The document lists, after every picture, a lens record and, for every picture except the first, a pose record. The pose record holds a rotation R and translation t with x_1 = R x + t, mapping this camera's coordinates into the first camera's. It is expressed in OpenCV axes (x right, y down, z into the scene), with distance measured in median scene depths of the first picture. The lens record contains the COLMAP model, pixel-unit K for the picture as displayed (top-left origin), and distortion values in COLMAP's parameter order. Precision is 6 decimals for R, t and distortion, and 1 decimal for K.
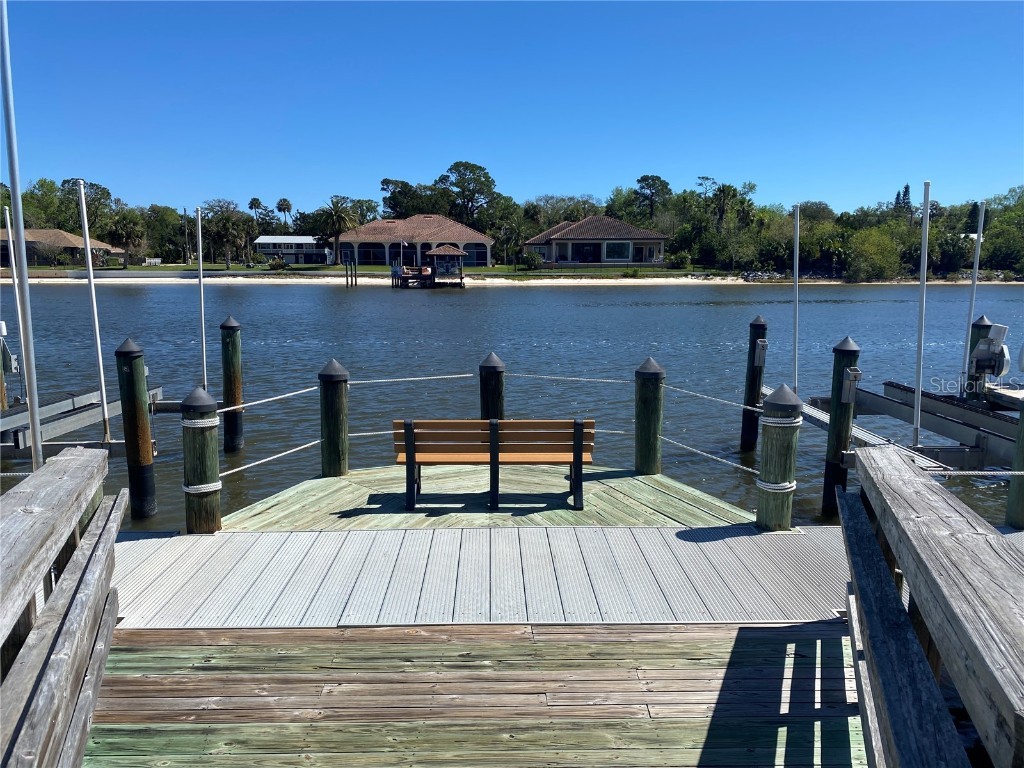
lens RADIAL K [[778.8, 0, 507.9], [0, 778.8, 383.2], [0, 0, 1]] dist [0.011050, -0.006253]
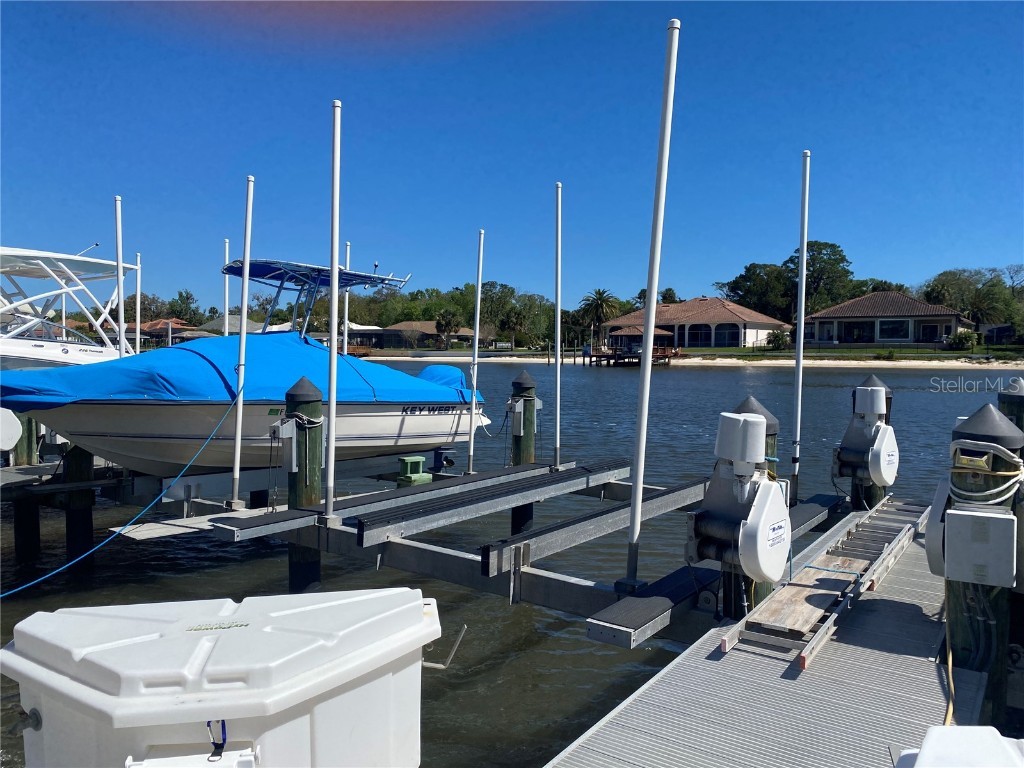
lens RADIAL K [[778.8, 0, 507.9], [0, 778.8, 383.2], [0, 0, 1]] dist [0.011050, -0.006253]
pose [[0.793921, 0.028161, -0.607369, 0.355810], [-0.094576, 0.992488, -0.077608, -0.000139], [0.600621, 0.119057, 0.790620, 0.047101]]
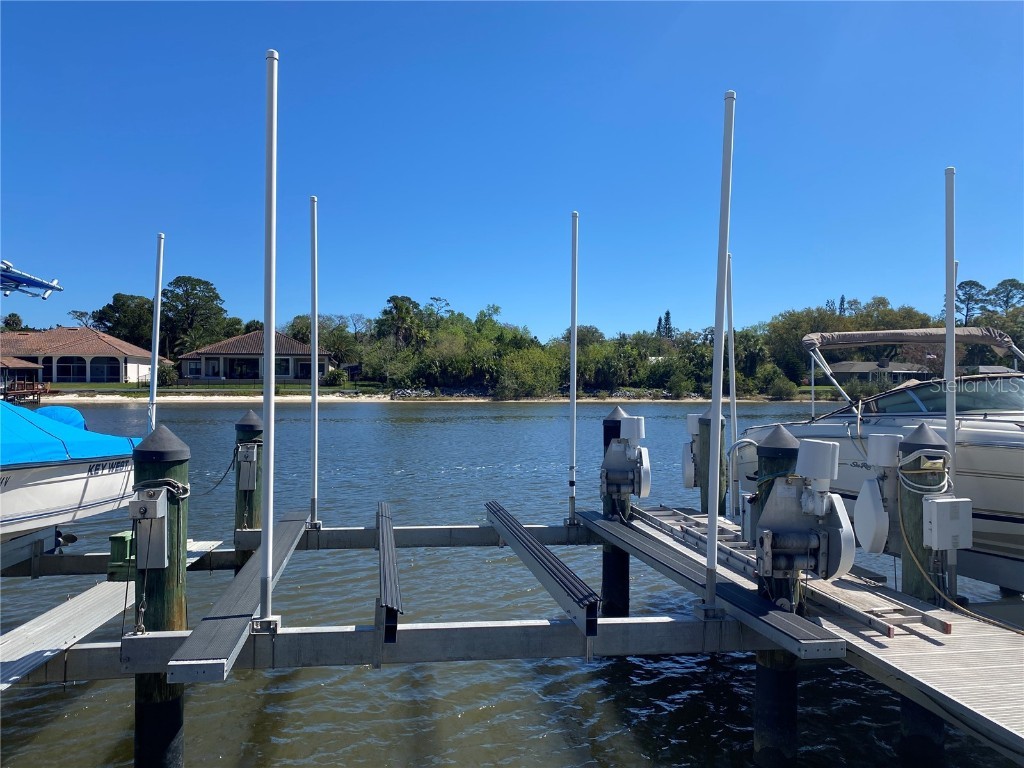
lens RADIAL K [[778.8, 0, 507.9], [0, 778.8, 383.2], [0, 0, 1]] dist [0.011050, -0.006253]
pose [[0.989151, 0.003183, 0.146865, 0.299461], [0.019789, 0.987766, -0.154686, 0.001110], [-0.145560, 0.155914, 0.976987, 0.039933]]
